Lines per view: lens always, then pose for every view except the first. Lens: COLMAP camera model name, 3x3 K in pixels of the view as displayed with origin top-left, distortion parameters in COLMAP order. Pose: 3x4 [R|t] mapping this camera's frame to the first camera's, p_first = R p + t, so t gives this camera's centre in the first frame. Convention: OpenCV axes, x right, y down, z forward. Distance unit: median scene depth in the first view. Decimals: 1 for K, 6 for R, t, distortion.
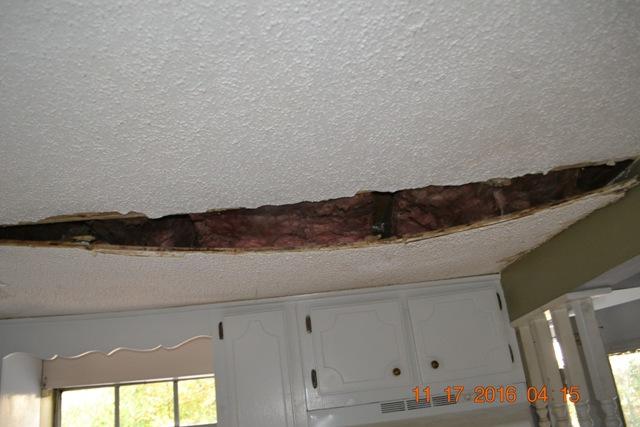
lens RADIAL K [[519.2, 0, 311.4], [0, 519.2, 222.6], [0, 0, 1]] dist [-0.083141, 0.013497]
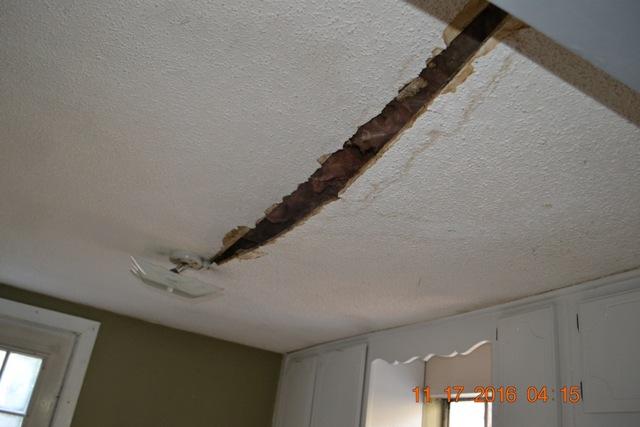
lens RADIAL K [[519.2, 0, 311.4], [0, 519.2, 222.6], [0, 0, 1]] dist [-0.083141, 0.013497]
pose [[0.430190, -0.217270, -0.876202, 0.522472], [0.132822, 0.975275, -0.176626, 0.130190], [0.892914, -0.040396, 0.448412, 0.291973]]
